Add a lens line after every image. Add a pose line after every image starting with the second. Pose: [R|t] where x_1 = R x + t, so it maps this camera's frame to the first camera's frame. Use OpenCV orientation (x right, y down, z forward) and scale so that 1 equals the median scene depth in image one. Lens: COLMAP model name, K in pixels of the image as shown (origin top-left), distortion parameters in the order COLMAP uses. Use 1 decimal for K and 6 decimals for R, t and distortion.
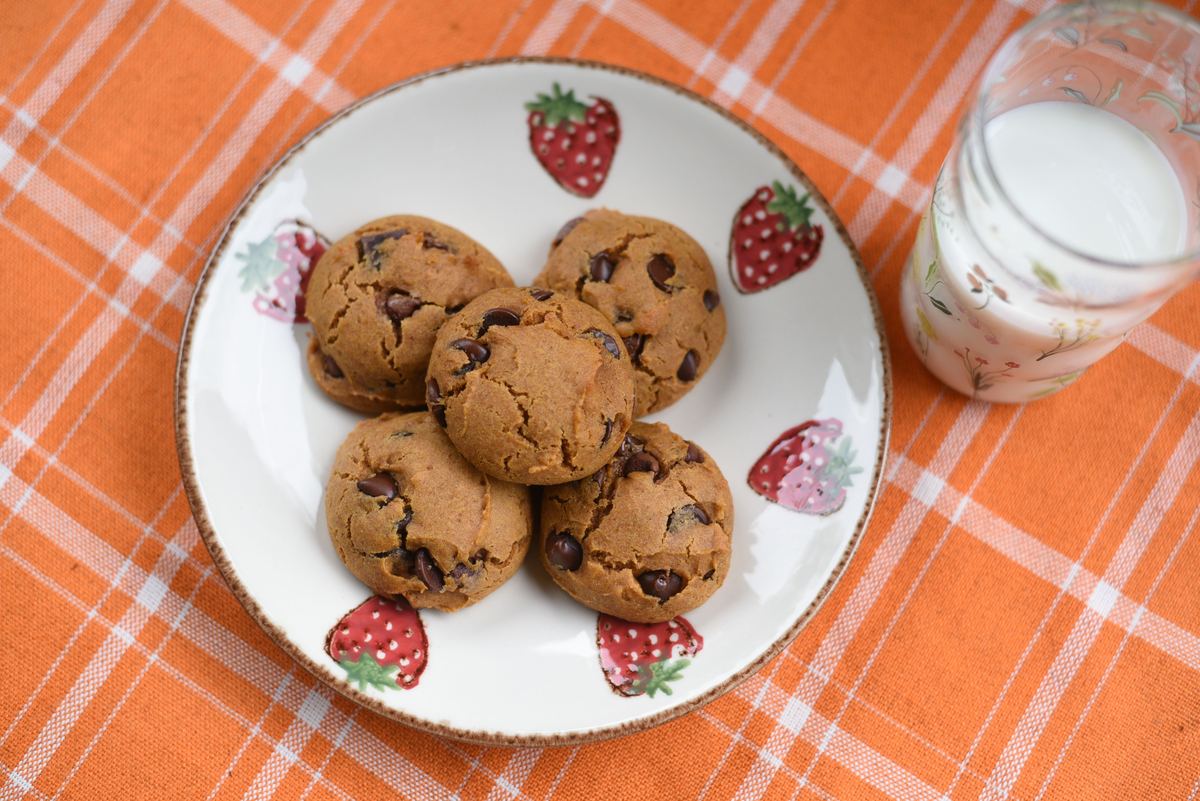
lens RADIAL K [[1871.4, 0, 600.0], [0, 1871.4, 400.5], [0, 0, 1]] dist [0.031571, 0.049478]
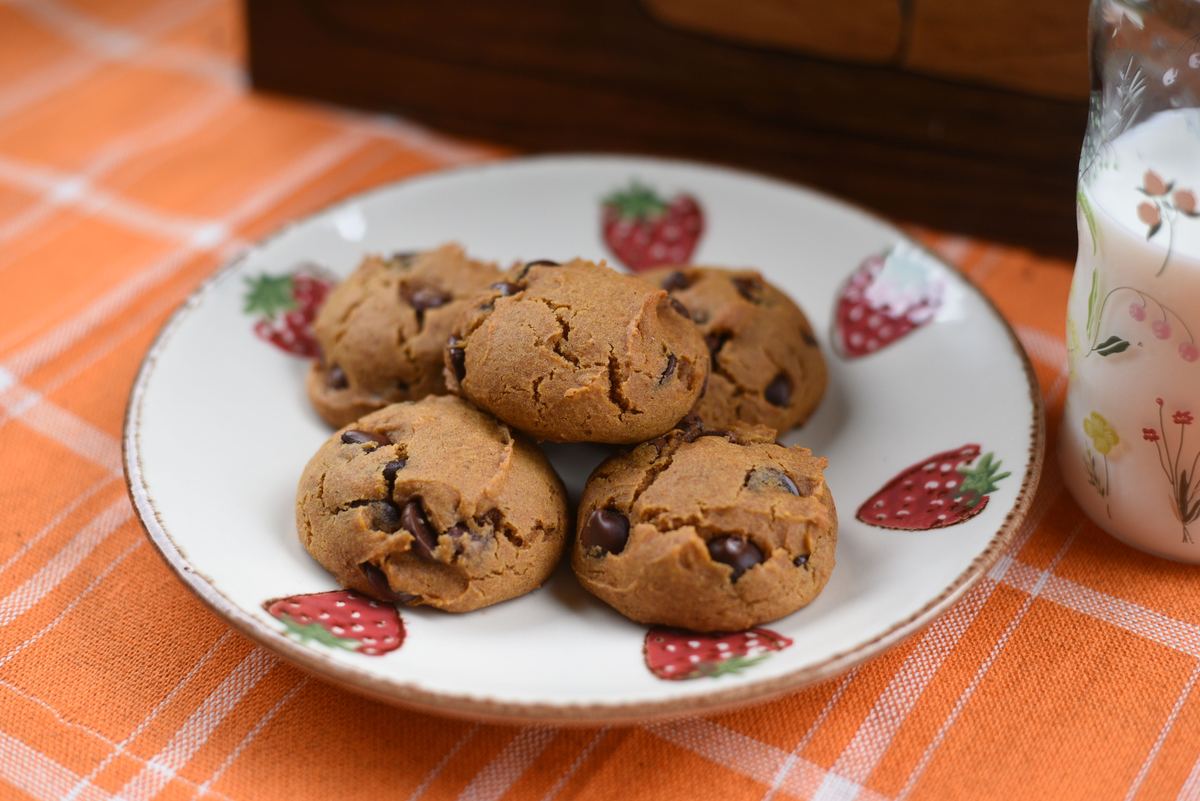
lens RADIAL K [[1871.4, 0, 600.0], [0, 1871.4, 400.5], [0, 0, 1]] dist [0.031571, 0.049478]
pose [[0.996417, 0.027398, -0.080012, 0.037057], [-0.069478, 0.804618, -0.589714, 0.480655], [0.048222, 0.593161, 0.803639, 0.382658]]
